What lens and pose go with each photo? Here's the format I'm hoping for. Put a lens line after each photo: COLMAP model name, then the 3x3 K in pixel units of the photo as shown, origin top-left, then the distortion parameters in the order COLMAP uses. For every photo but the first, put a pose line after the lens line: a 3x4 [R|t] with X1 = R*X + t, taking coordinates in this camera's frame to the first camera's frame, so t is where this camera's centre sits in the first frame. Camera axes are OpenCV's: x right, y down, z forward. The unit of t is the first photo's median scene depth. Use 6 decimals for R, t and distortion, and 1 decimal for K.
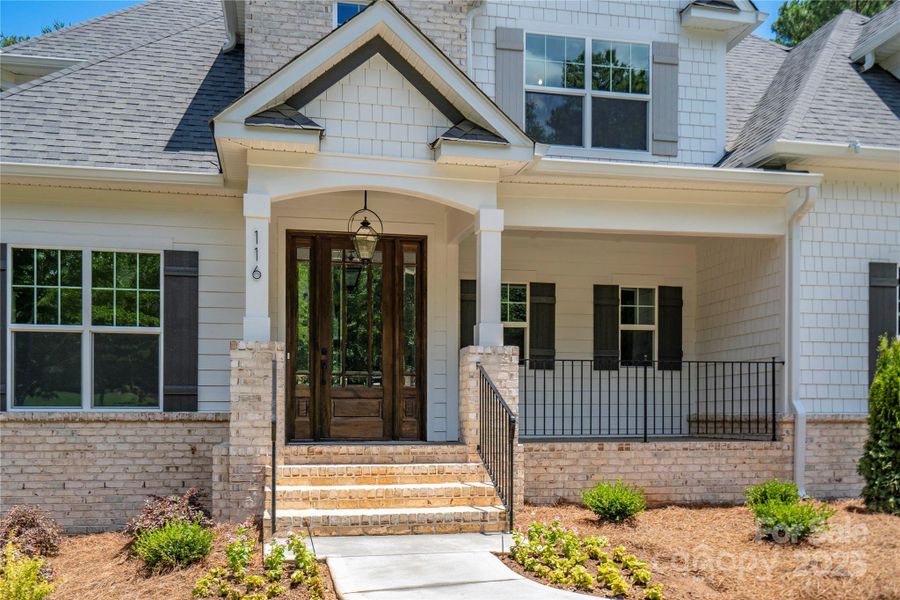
lens RADIAL K [[655.8, 0, 450.1], [0, 655.8, 284.6], [0, 0, 1]] dist [-0.005875, -0.001855]
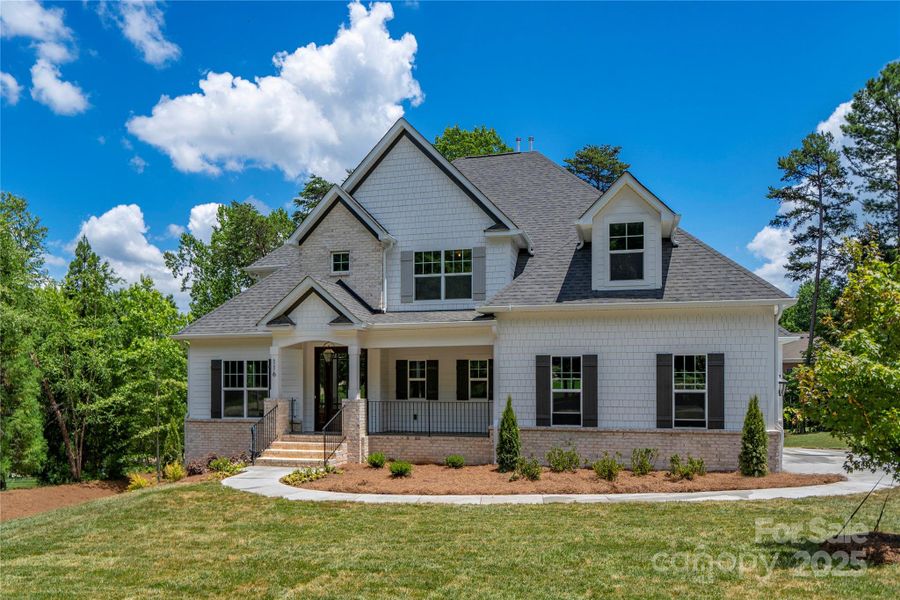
lens RADIAL K [[409.3, 0, 447.9], [0, 409.3, 302.2], [0, 0, 1]] dist [-0.003644, 0.000077]
pose [[0.948125, -0.068985, -0.310322, 0.837203], [0.056551, 0.997202, -0.048899, -0.167412], [0.312827, 0.028813, 0.949373, -0.405451]]
